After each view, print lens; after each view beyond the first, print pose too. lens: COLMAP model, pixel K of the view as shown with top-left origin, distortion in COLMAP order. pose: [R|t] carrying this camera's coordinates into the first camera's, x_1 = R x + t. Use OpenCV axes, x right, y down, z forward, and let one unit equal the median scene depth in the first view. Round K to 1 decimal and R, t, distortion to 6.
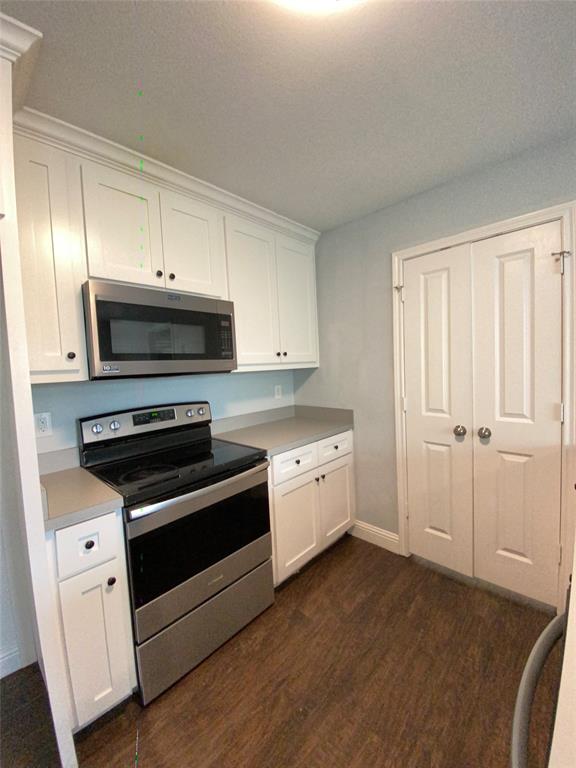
lens RADIAL K [[308.4, 0, 284.6], [0, 308.4, 385.1], [0, 0, 1]] dist [-0.018507, -0.001526]
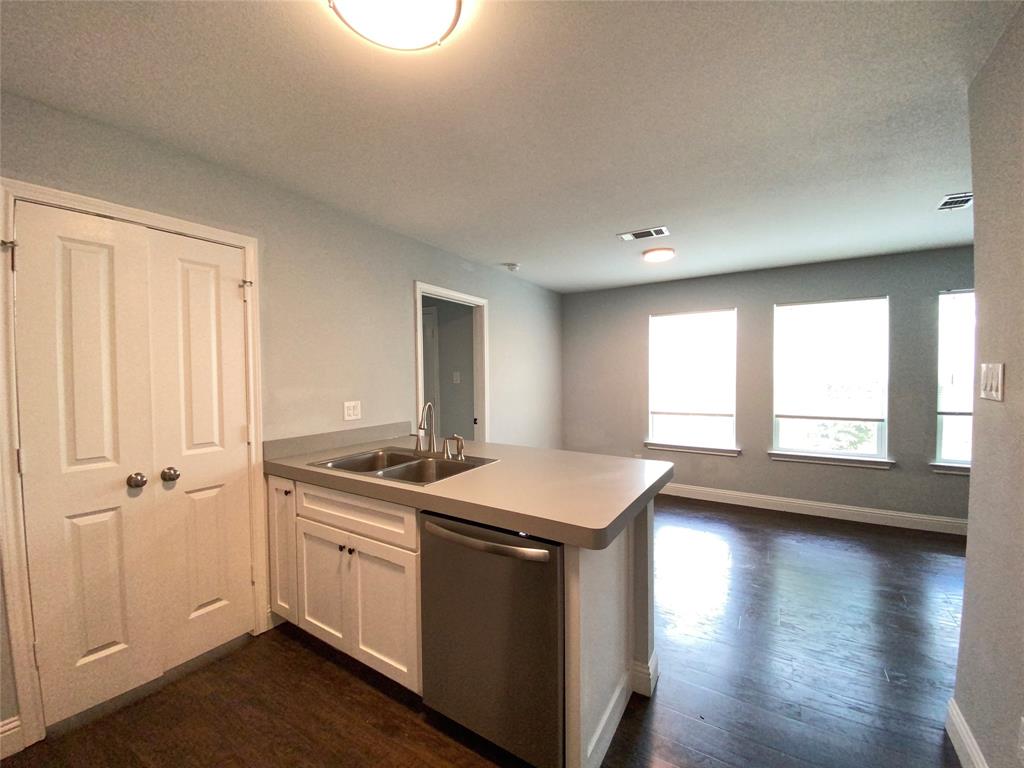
lens RADIAL K [[411.2, 0, 521.1], [0, 411.2, 379.9], [0, 0, 1]] dist [-0.018507, -0.001526]
pose [[-0.228362, 0.020899, 0.973352, -0.548793], [0.071715, 0.997415, -0.004590, -0.015514], [-0.970931, 0.068755, -0.229271, 0.334923]]
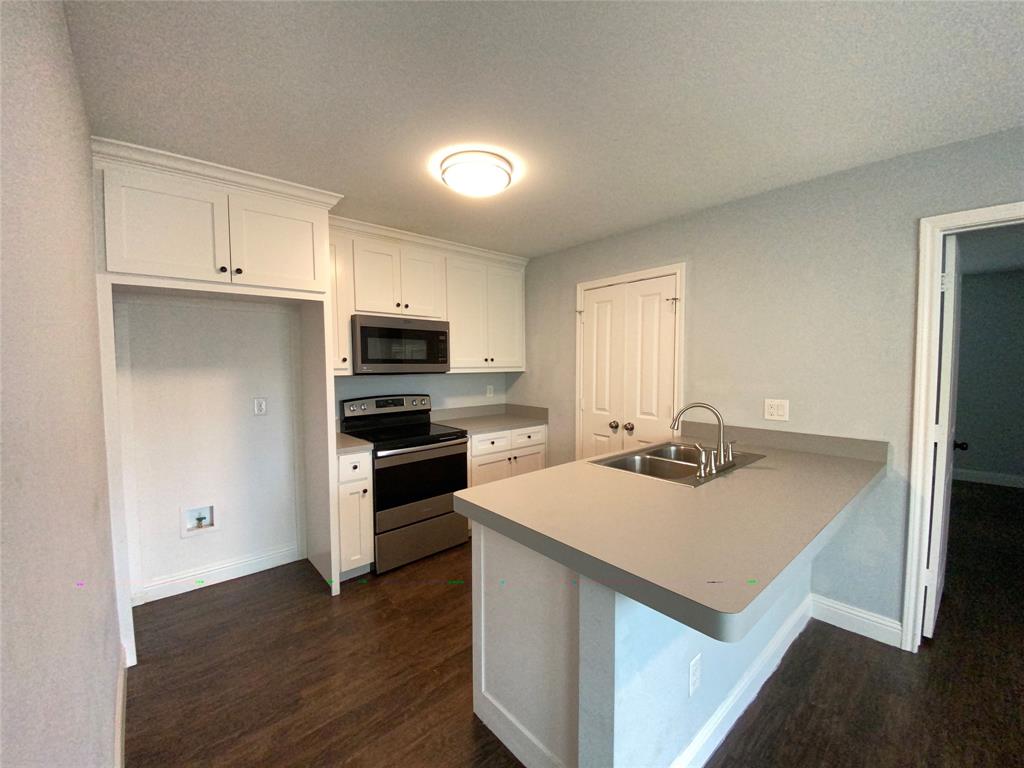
lens RADIAL K [[411.2, 0, 512.1], [0, 411.2, 389.5], [0, 0, 1]] dist [-0.018507, -0.001526]
pose [[0.995862, 0.044162, -0.079432, 0.268616], [-0.044129, 0.999023, 0.002177, 0.013330], [0.079450, 0.001338, 0.996838, -0.793365]]
